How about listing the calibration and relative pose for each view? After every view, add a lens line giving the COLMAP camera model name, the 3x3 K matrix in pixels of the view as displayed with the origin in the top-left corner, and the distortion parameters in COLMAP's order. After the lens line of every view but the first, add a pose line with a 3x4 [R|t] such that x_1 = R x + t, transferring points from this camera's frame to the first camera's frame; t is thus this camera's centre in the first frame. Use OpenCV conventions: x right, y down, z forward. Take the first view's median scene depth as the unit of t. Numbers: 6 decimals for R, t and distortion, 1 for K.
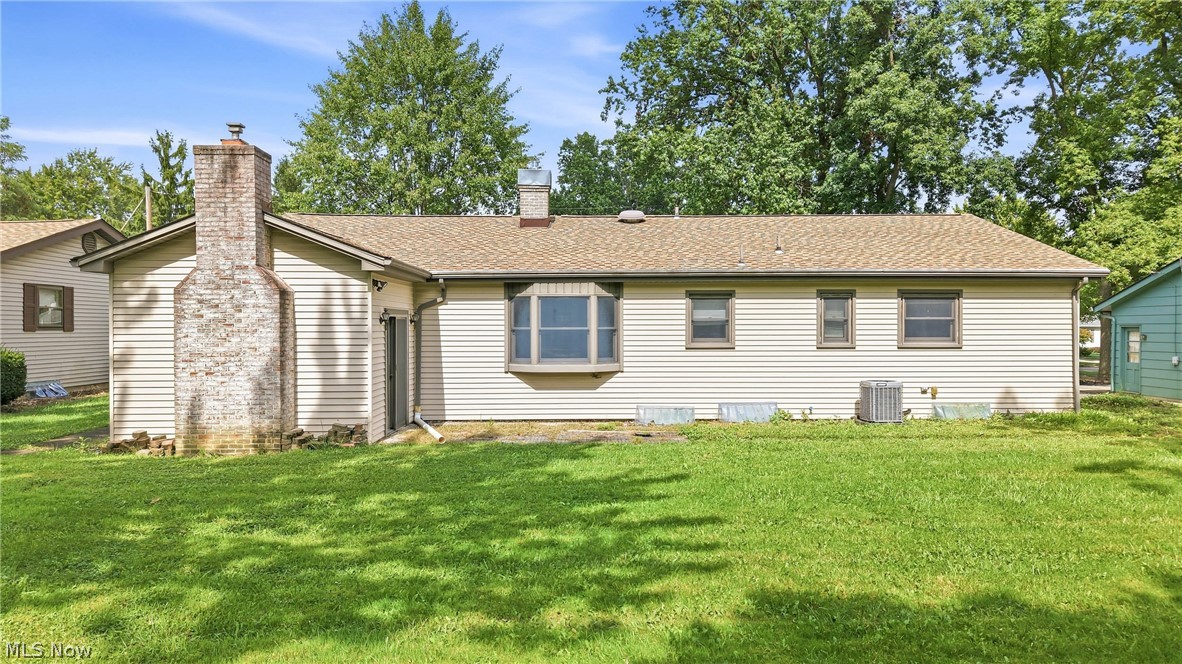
lens RADIAL K [[754.4, 0, 591.0], [0, 754.4, 332.0], [0, 0, 1]] dist [0.161586, -0.194640]
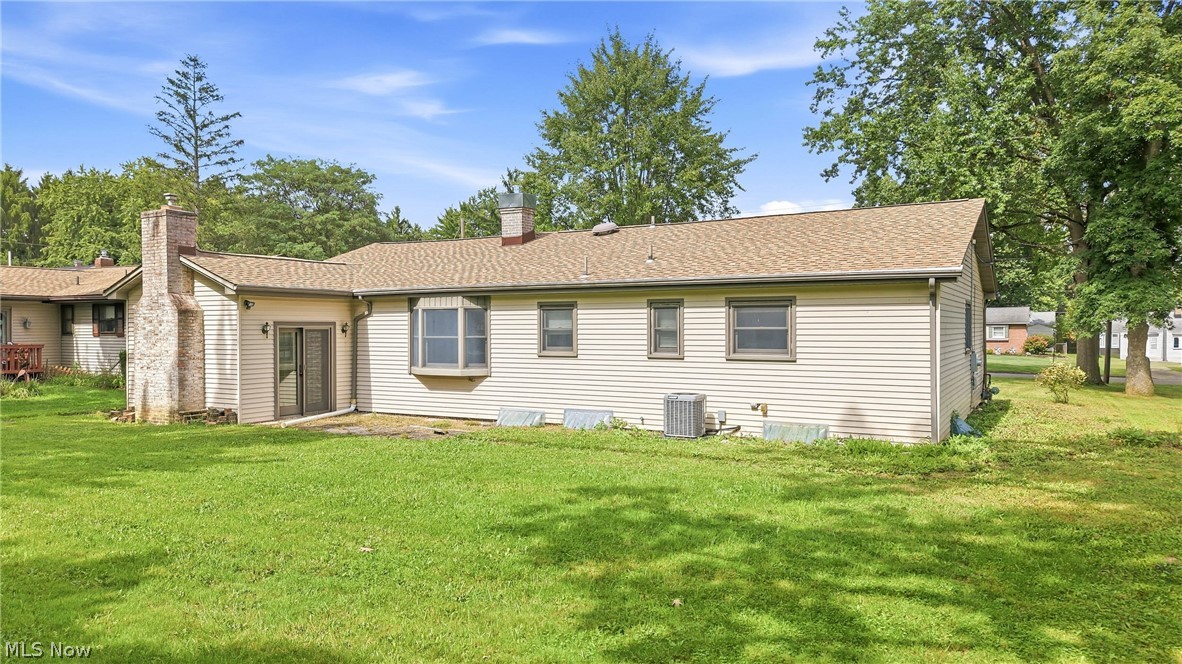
lens RADIAL K [[754.4, 0, 591.0], [0, 754.4, 332.0], [0, 0, 1]] dist [0.161586, -0.194640]
pose [[0.859318, 0.002476, -0.511436, 0.740520], [-0.004242, 0.999988, -0.002287, -0.010522], [0.511424, 0.004135, 0.859319, 0.124616]]
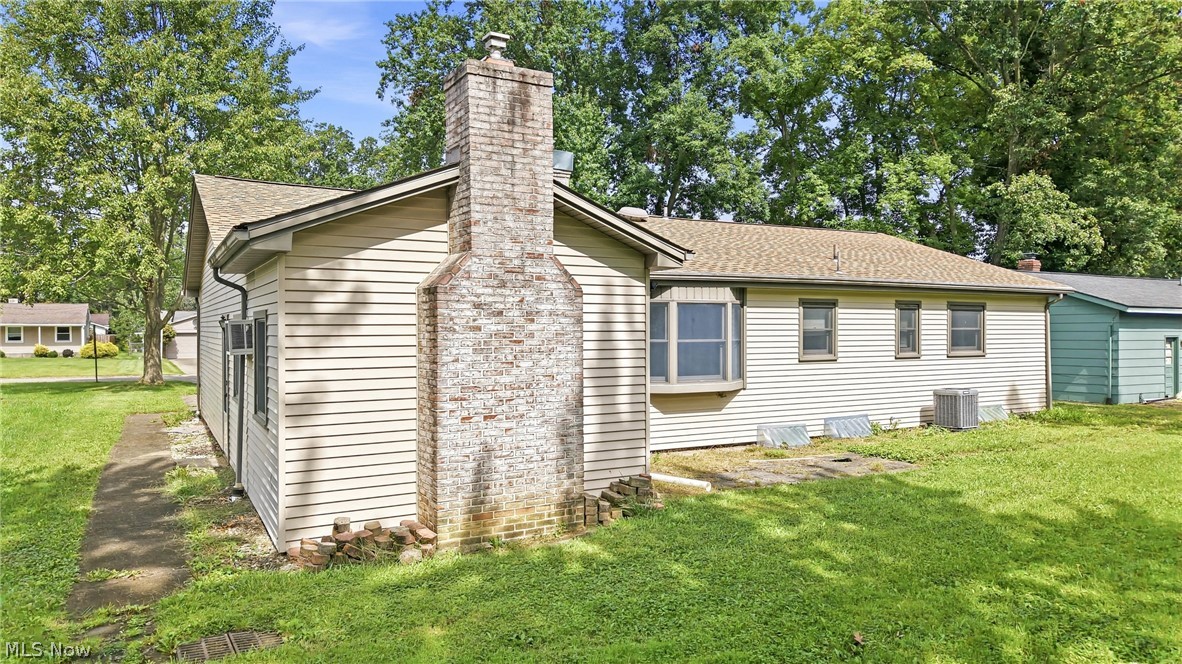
lens RADIAL K [[754.4, 0, 591.0], [0, 754.4, 332.0], [0, 0, 1]] dist [0.161586, -0.194640]
pose [[0.879575, -0.001497, 0.475758, -0.544203], [0.004223, 0.999980, -0.004661, -0.010740], [-0.475742, 0.006109, 0.879564, 0.304930]]
